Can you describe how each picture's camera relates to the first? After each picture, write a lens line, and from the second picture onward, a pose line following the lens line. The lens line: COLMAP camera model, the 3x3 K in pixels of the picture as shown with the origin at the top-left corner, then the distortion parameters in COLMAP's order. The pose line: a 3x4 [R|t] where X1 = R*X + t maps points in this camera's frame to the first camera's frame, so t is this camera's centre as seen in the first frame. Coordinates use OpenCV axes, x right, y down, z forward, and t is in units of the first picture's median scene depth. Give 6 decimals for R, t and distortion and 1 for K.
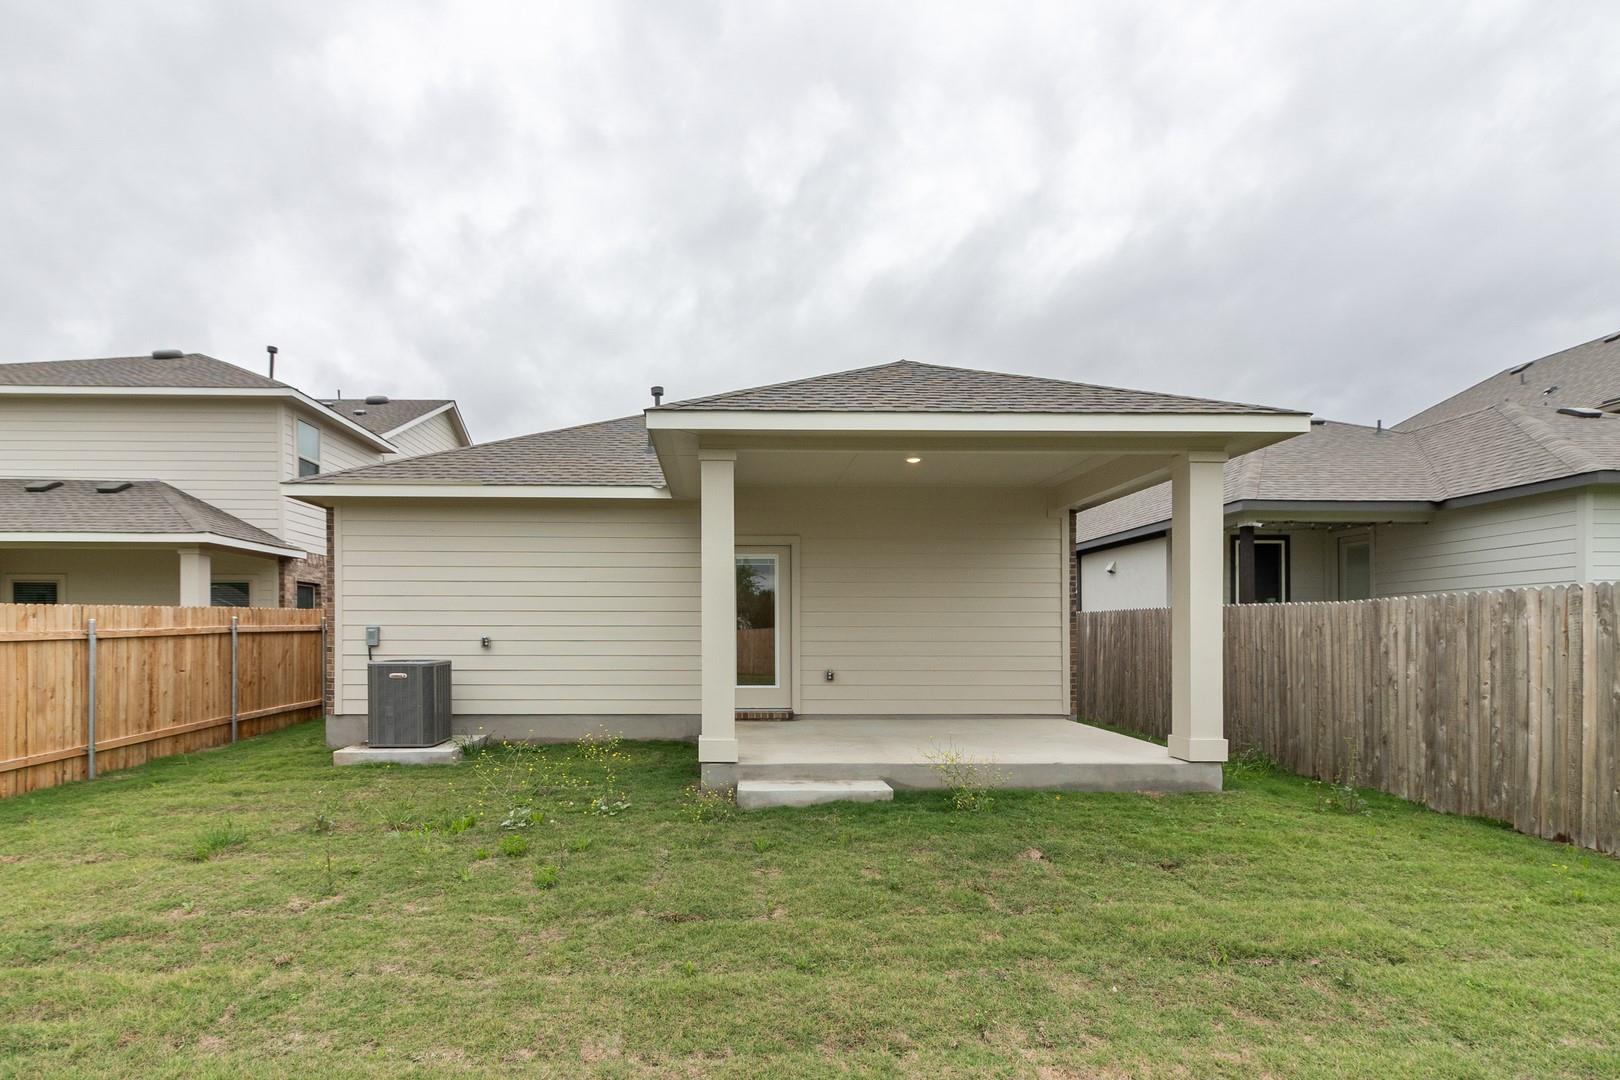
lens RADIAL K [[763.0, 0, 744.0], [0, 763.0, 630.1], [0, 0, 1]] dist [0.000528, 0.000319]
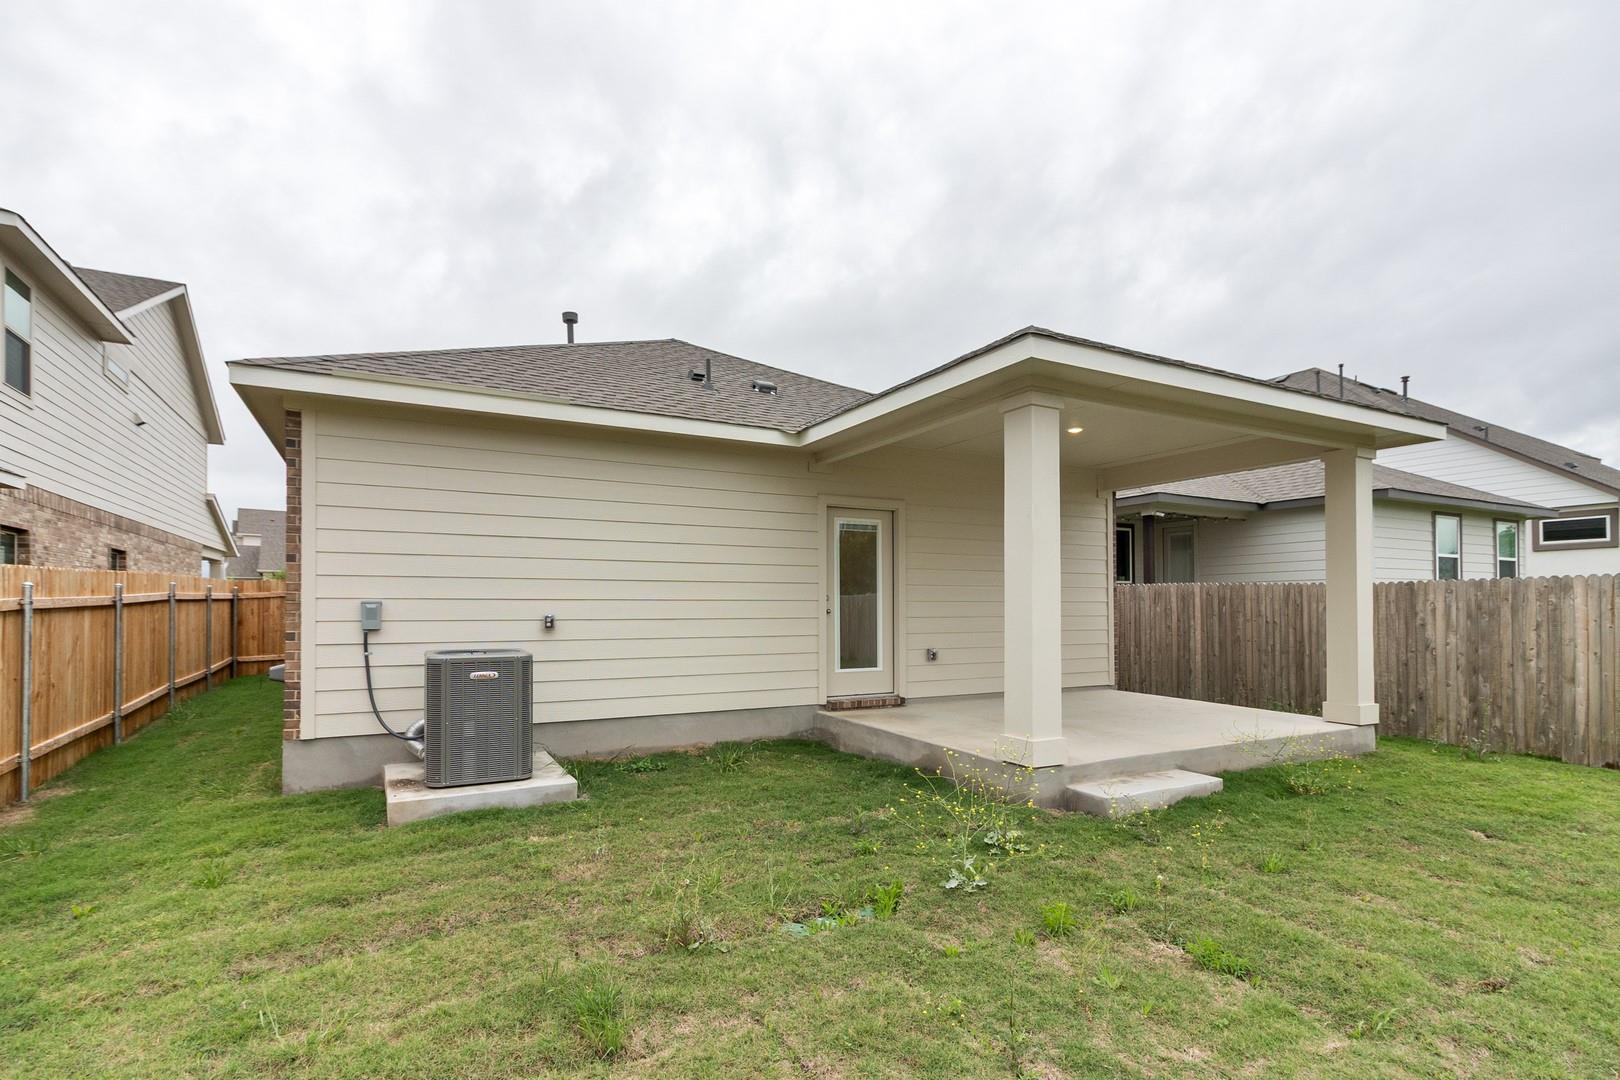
lens RADIAL K [[763.0, 0, 789.2], [0, 763.0, 586.5], [0, 0, 1]] dist [0.000528, 0.000319]
pose [[0.897091, 0.010067, 0.441732, -0.526154], [-0.002326, 0.999834, -0.018062, -0.006625], [-0.441840, 0.015176, 0.896965, 0.294077]]
